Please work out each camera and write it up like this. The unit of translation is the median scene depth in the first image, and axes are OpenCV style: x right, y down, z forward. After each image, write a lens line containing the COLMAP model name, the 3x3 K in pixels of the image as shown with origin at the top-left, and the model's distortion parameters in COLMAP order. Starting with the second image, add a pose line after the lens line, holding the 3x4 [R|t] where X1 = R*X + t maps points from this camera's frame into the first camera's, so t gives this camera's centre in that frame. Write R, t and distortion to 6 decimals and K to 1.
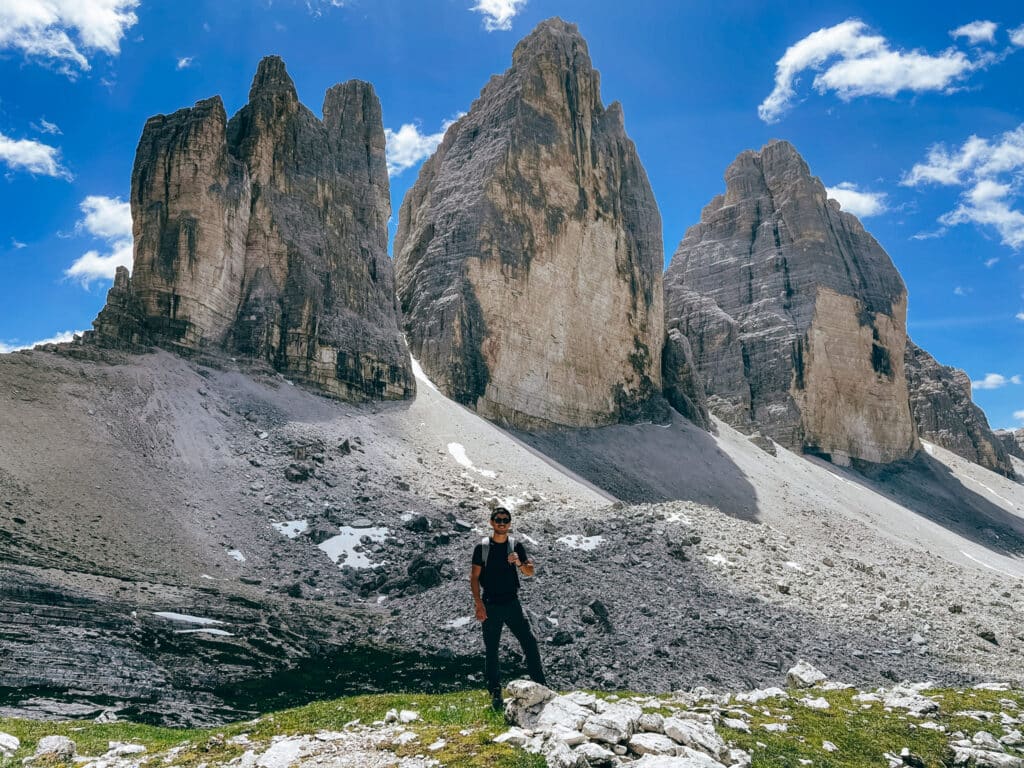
lens RADIAL K [[791.7, 0, 497.7], [0, 791.7, 389.9], [0, 0, 1]] dist [0.097149, -0.118564]
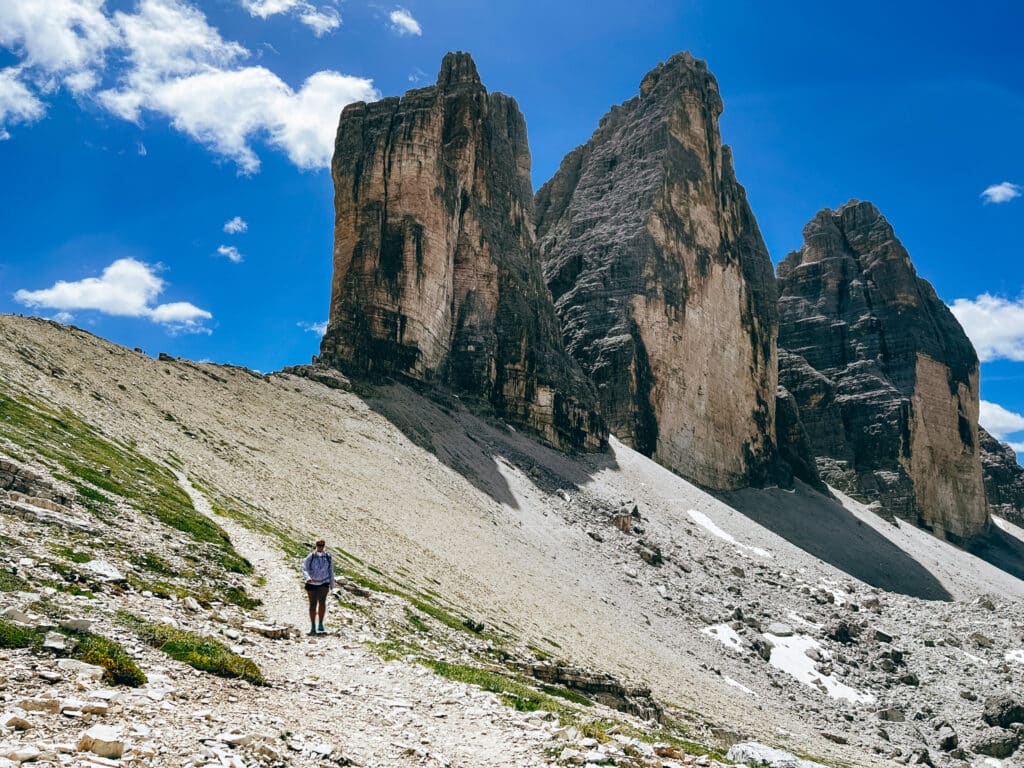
lens RADIAL K [[799.3, 0, 531.9], [0, 799.3, 387.5], [0, 0, 1]] dist [0.108635, -0.121838]
pose [[0.992075, 0.059000, 0.110933, -0.223685], [-0.052301, 0.996682, -0.062359, -0.000173], [-0.114245, 0.056063, 0.991870, 0.110583]]
